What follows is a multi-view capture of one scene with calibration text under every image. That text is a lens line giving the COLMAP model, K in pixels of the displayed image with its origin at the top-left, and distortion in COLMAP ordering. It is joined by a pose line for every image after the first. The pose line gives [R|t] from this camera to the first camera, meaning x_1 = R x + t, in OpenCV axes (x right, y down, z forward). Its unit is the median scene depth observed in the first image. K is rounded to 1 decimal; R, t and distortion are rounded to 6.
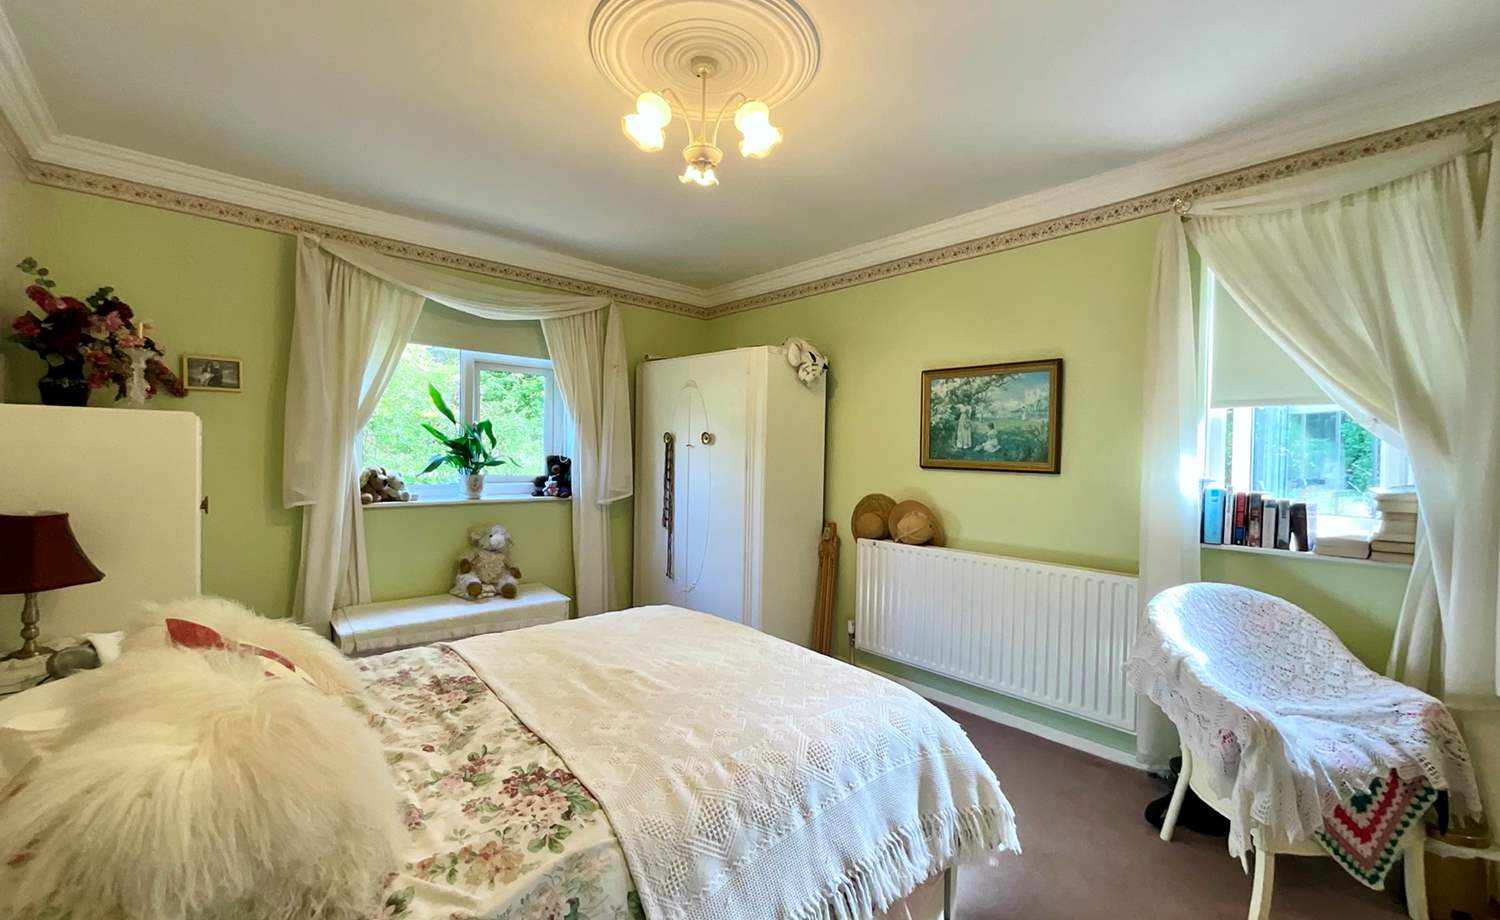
lens RADIAL K [[610.9, 0, 752.1], [0, 610.9, 460.4], [0, 0, 1]] dist [-0.001228, -0.000034]
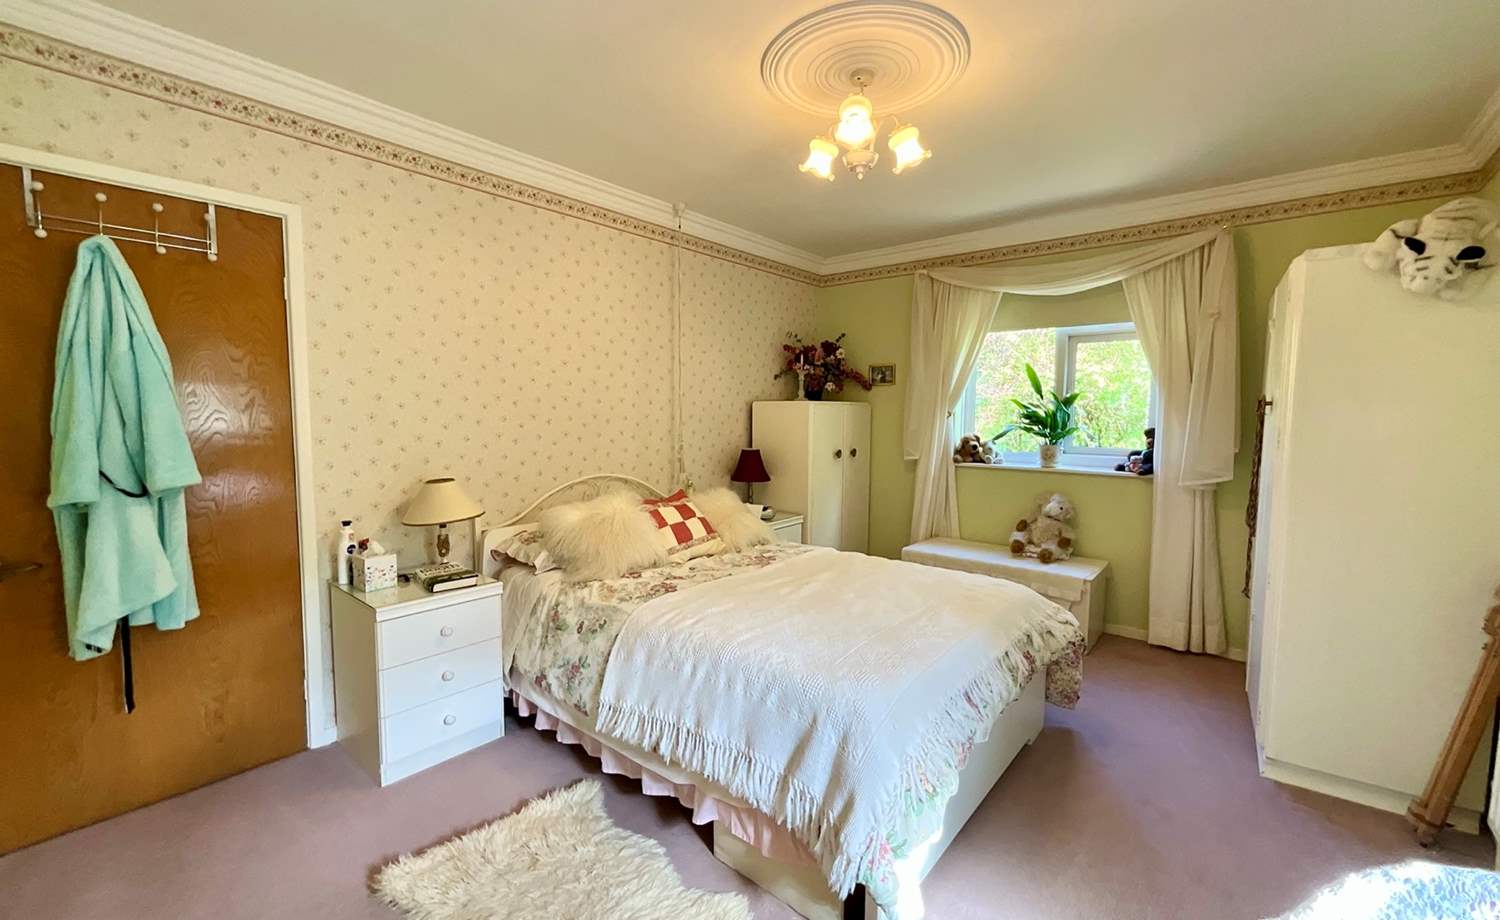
lens RADIAL K [[610.9, 0, 752.1], [0, 610.9, 460.4], [0, 0, 1]] dist [-0.001228, -0.000034]
pose [[0.136856, 0.057507, -0.988920, 0.615538], [-0.022902, 0.998230, 0.054879, 0.004299], [0.990326, 0.015138, 0.137931, 0.390122]]
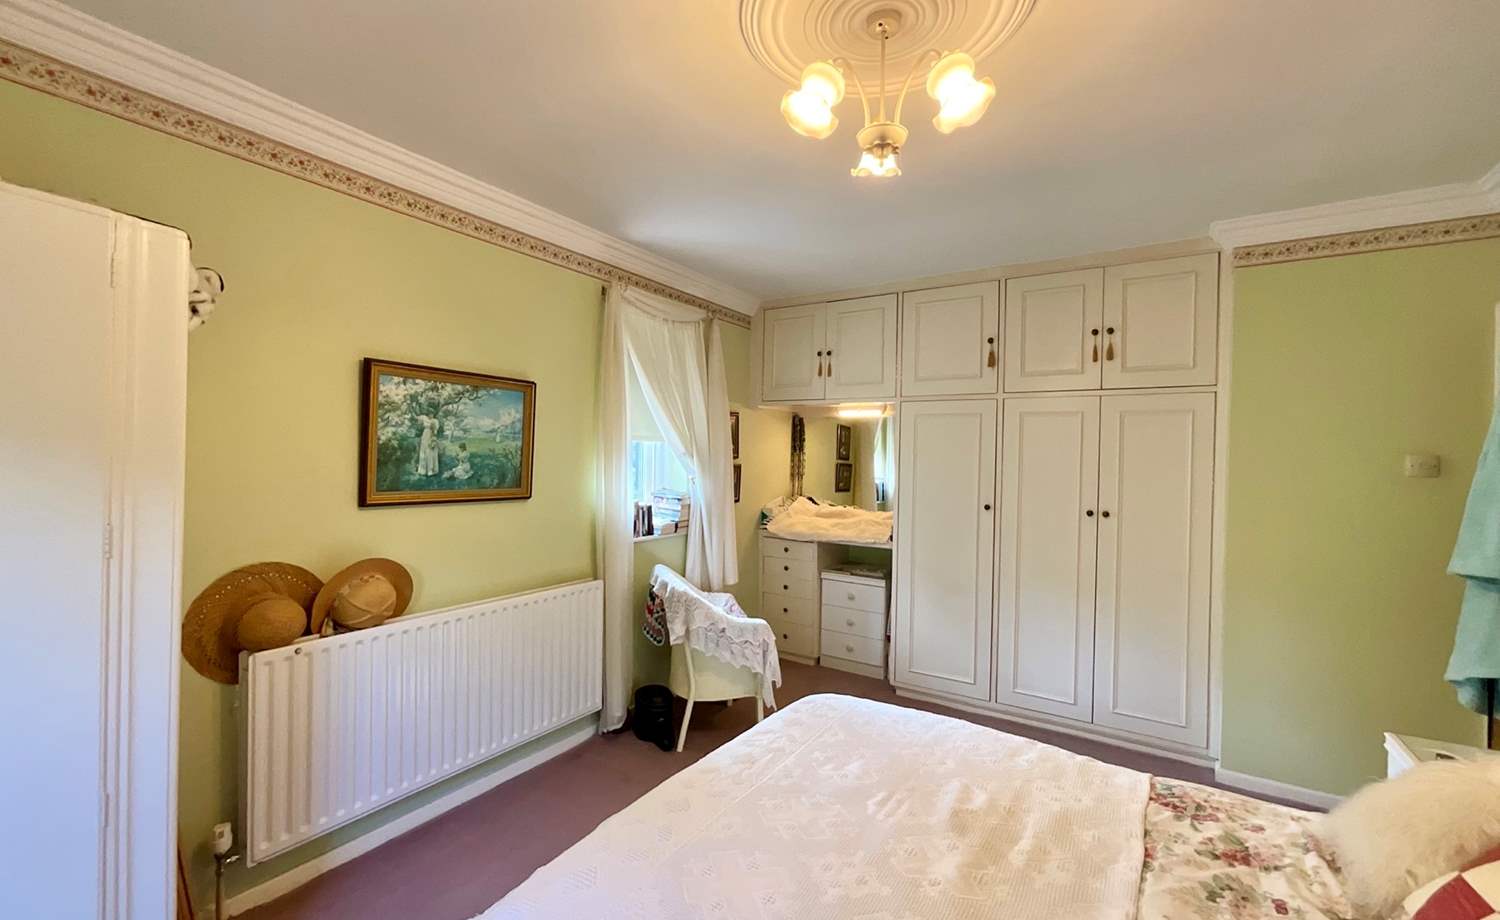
lens RADIAL K [[610.9, 0, 752.1], [0, 610.9, 460.4], [0, 0, 1]] dist [-0.001228, -0.000034]
pose [[-0.255987, -0.025546, 0.966343, -0.487795], [-0.008261, 0.999672, 0.024238, -0.060313], [-0.966645, -0.001779, -0.256114, 0.821581]]
